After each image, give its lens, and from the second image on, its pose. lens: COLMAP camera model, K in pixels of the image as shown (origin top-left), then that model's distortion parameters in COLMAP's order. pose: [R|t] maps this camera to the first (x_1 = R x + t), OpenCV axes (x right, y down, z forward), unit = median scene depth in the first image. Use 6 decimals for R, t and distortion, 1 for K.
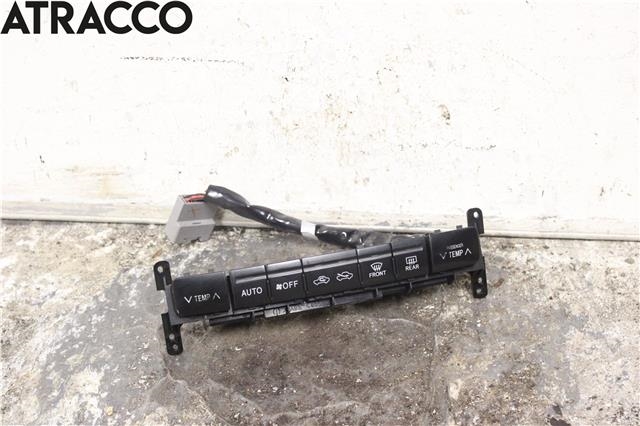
lens RADIAL K [[1061.6, 0, 320.0], [0, 1061.6, 213.0], [0, 0, 1]] dist [-0.033423, 0.011599]
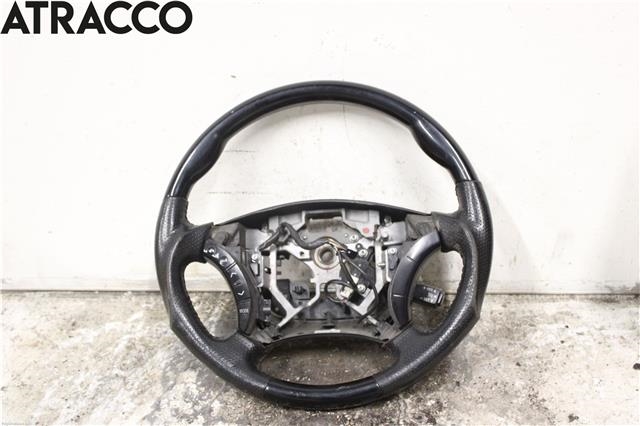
lens RADIAL K [[792.0, 0, 320.0], [0, 792.0, 213.0], [0, 0, 1]] dist [-0.016780, -0.835949]
pose [[0.999811, -0.019269, -0.002569, 0.002111], [0.018668, 0.988584, -0.149510, 0.082246], [0.005421, 0.149433, 0.988757, -0.279301]]
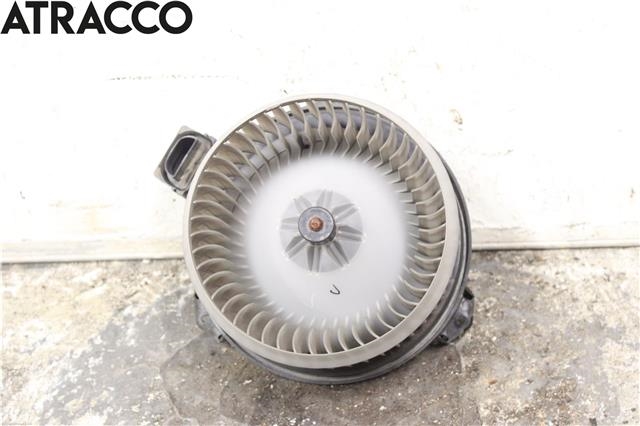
lens RADIAL K [[1305.6, 0, 320.0], [0, 1305.6, 213.0], [0, 0, 1]] dist [0.030955, -0.141742]
pose [[0.998315, -0.057916, 0.003465, -0.010598], [0.058017, 0.997108, -0.049086, 0.036596], [-0.000612, 0.049205, 0.998789, -0.136721]]
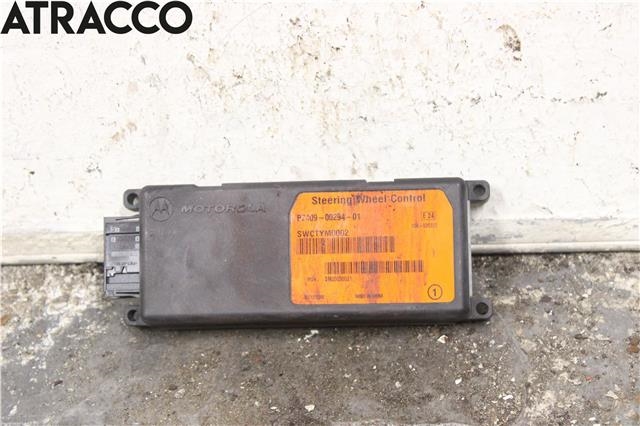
lens RADIAL K [[1614.8, 0, 320.0], [0, 1614.8, 213.0], [0, 0, 1]] dist [0.037702, 1.113630]
pose [[0.997675, -0.065992, 0.017027, 0.000713], [0.064792, 0.995884, 0.063383, -0.063835], [-0.021140, -0.062132, 0.997844, 0.169775]]
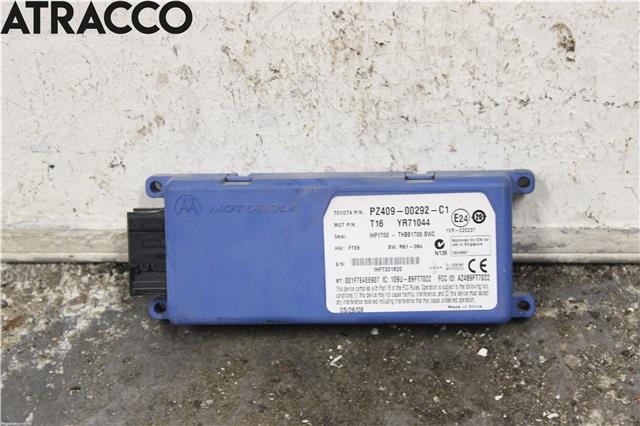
lens RADIAL K [[1614.8, 0, 320.0], [0, 1614.8, 213.0], [0, 0, 1]] dist [0.037702, 1.113630]
pose [[0.998438, -0.042174, 0.036649, -0.032543], [0.039611, 0.996895, 0.068048, -0.067405], [-0.039405, -0.066490, 0.997009, 0.213407]]
